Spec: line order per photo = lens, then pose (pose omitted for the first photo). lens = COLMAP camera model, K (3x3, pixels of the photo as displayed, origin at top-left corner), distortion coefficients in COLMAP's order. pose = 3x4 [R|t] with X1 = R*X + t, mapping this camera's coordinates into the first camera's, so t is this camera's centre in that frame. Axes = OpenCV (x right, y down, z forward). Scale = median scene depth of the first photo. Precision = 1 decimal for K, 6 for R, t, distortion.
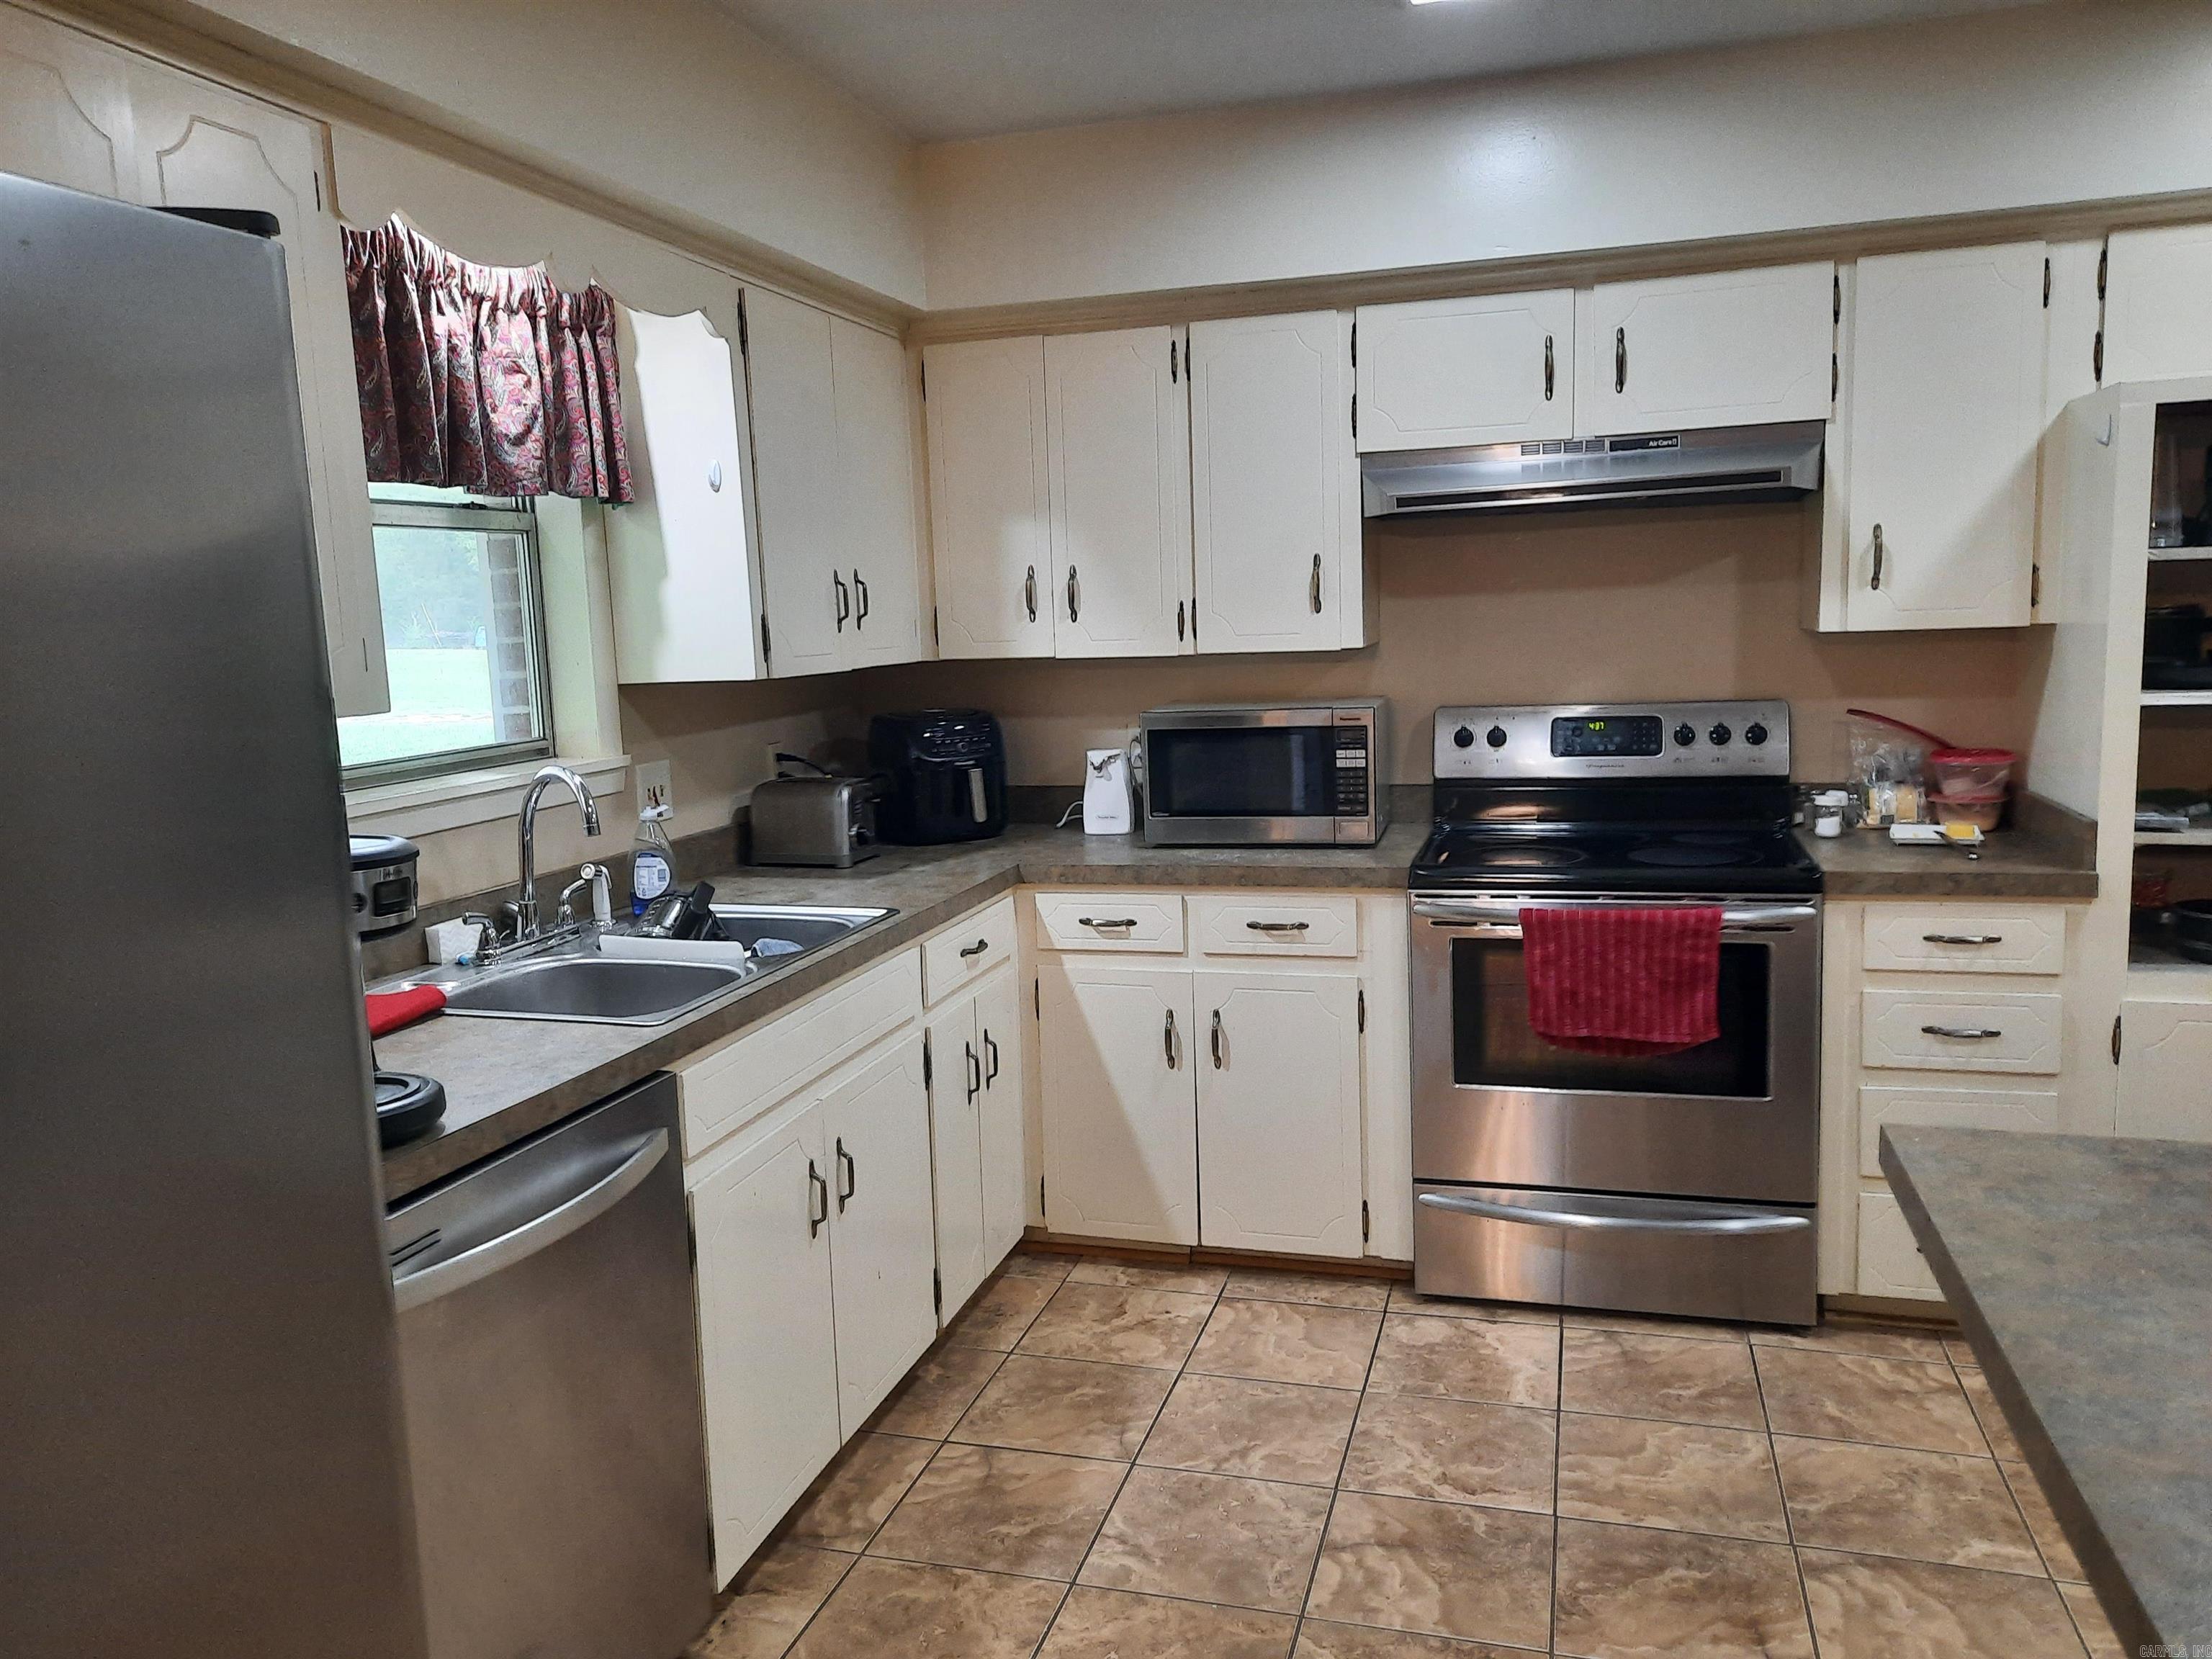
lens RADIAL K [[1604.6, 0, 1106.0], [0, 1604.6, 829.5], [0, 0, 1]] dist [0.053896, -0.047292]
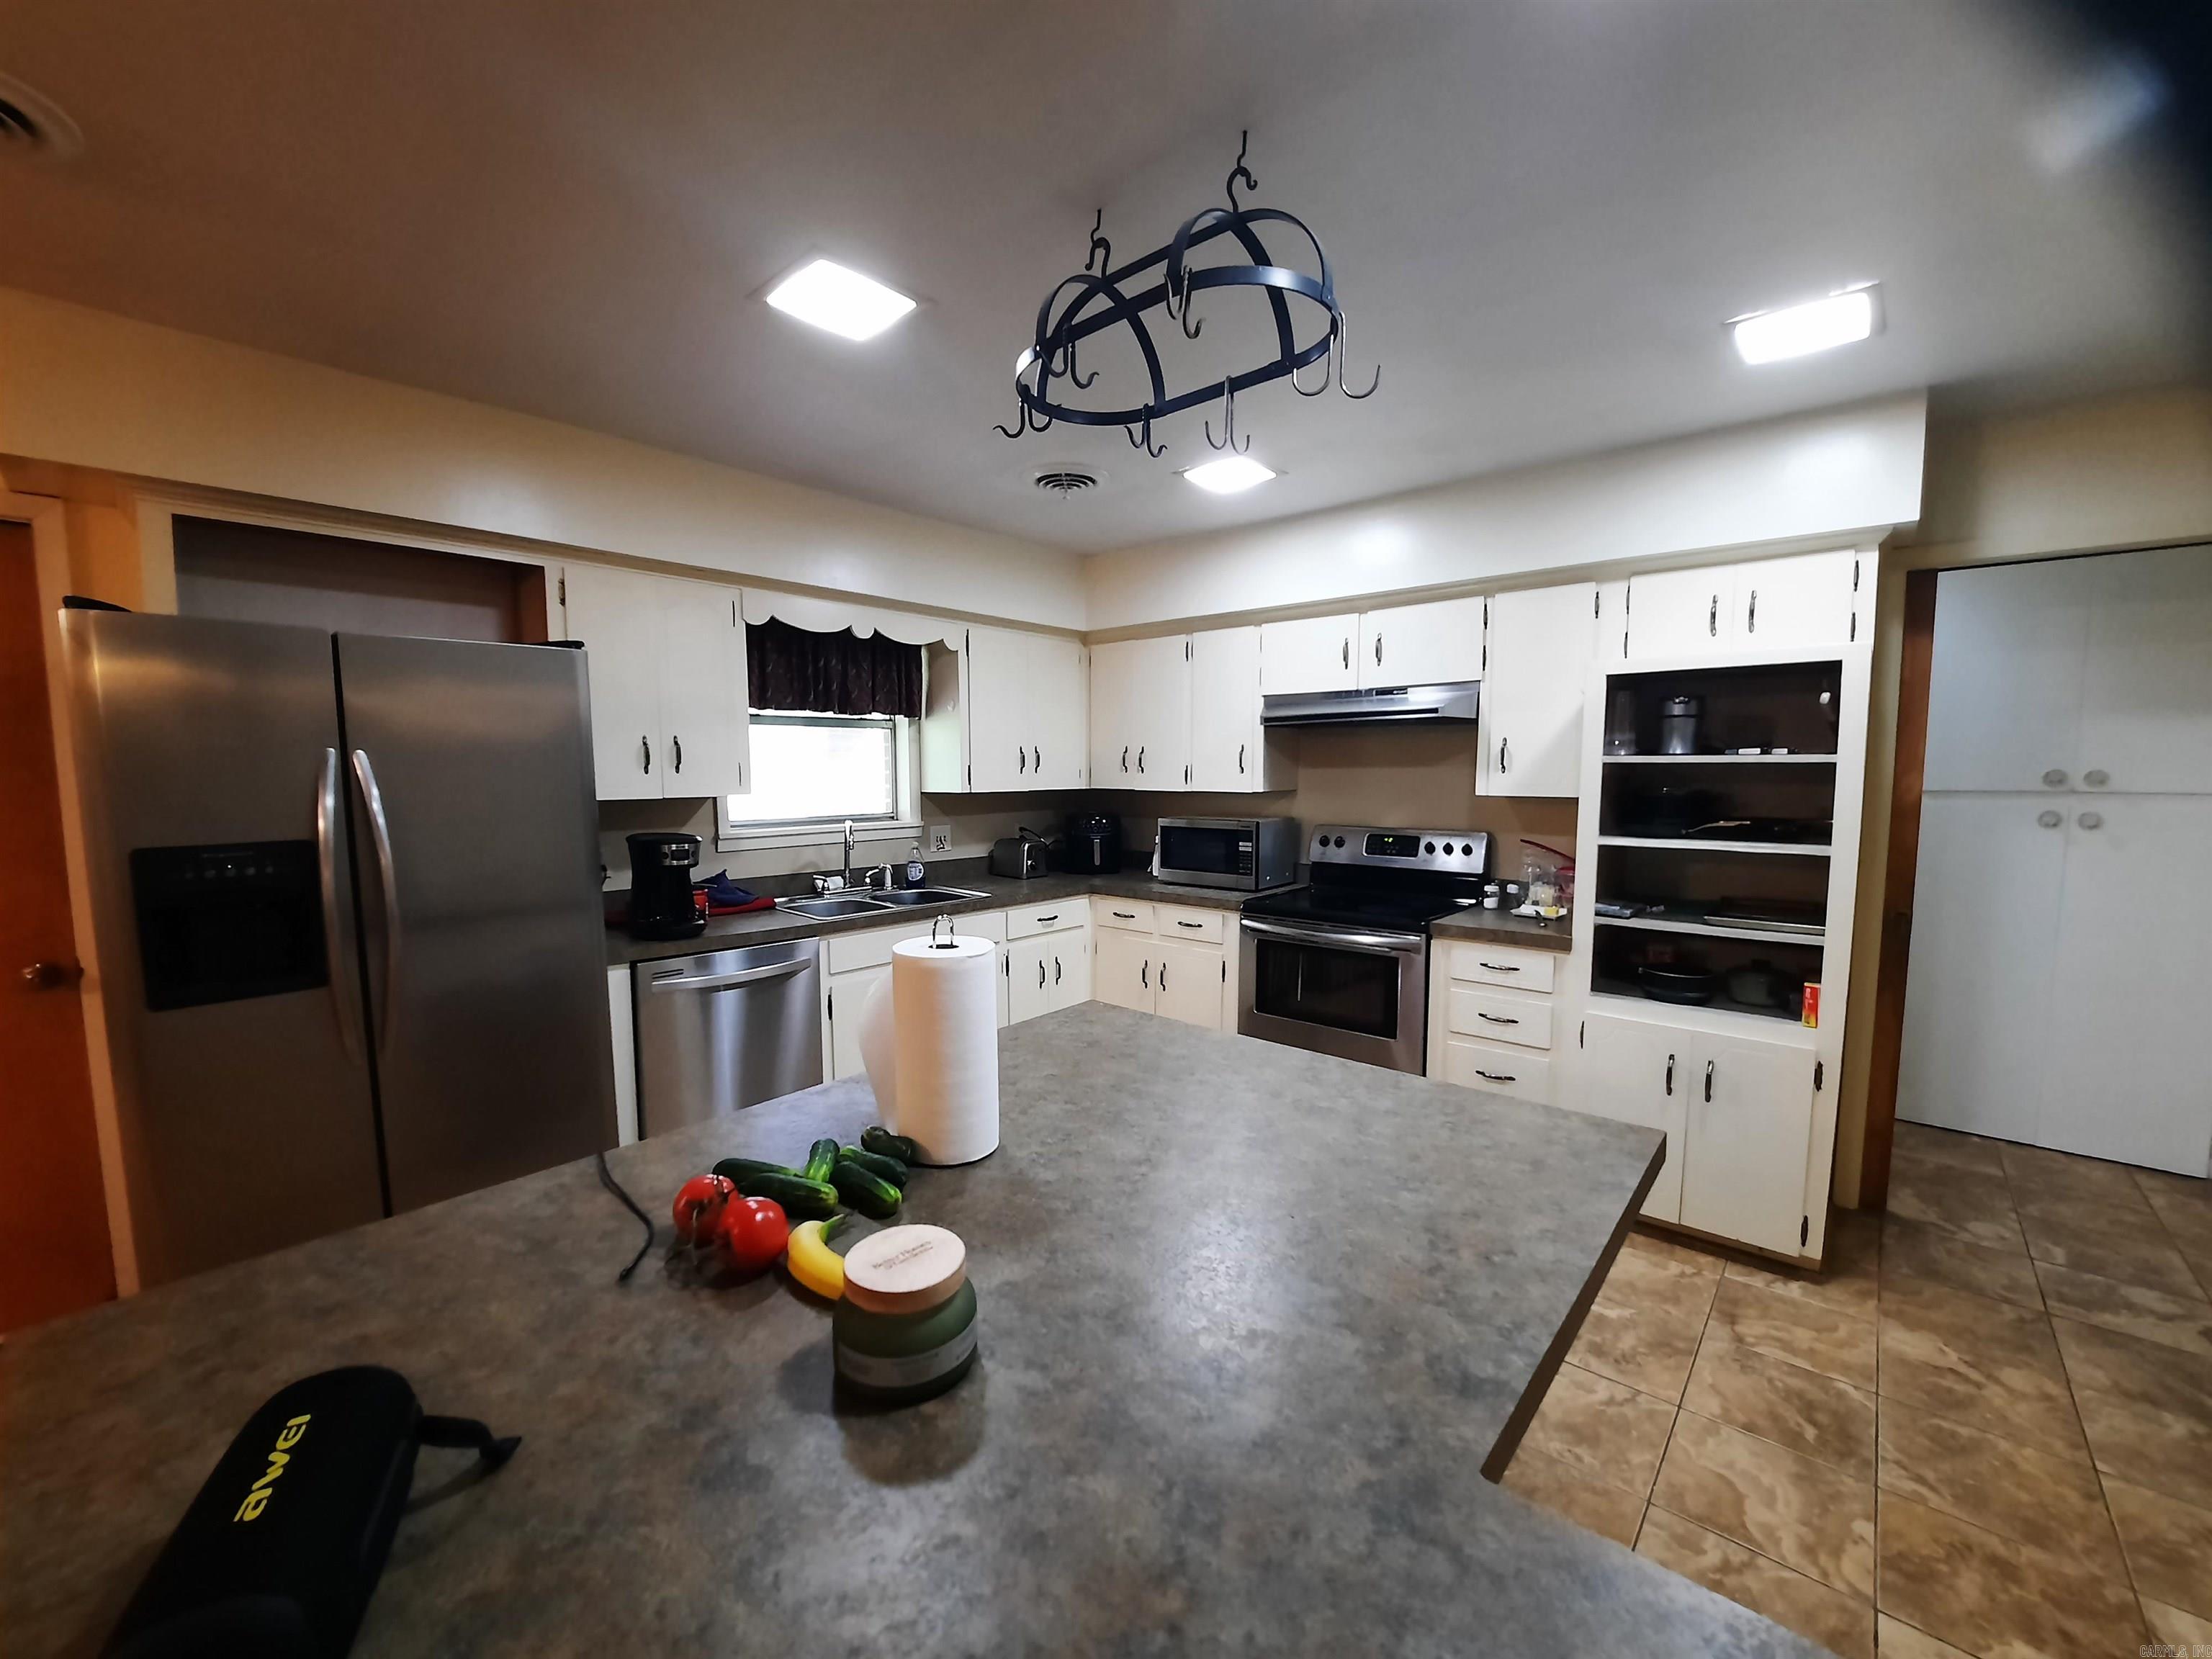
lens RADIAL K [[895.3, 0, 1111.5], [0, 895.3, 851.4], [0, 0, 1]] dist [-0.013435, -0.000110]
pose [[0.902971, 0.074427, -0.423207, 0.505269], [-0.090330, 0.995756, -0.017615, -0.003906], [0.420100, 0.054134, 0.905862, -0.082392]]
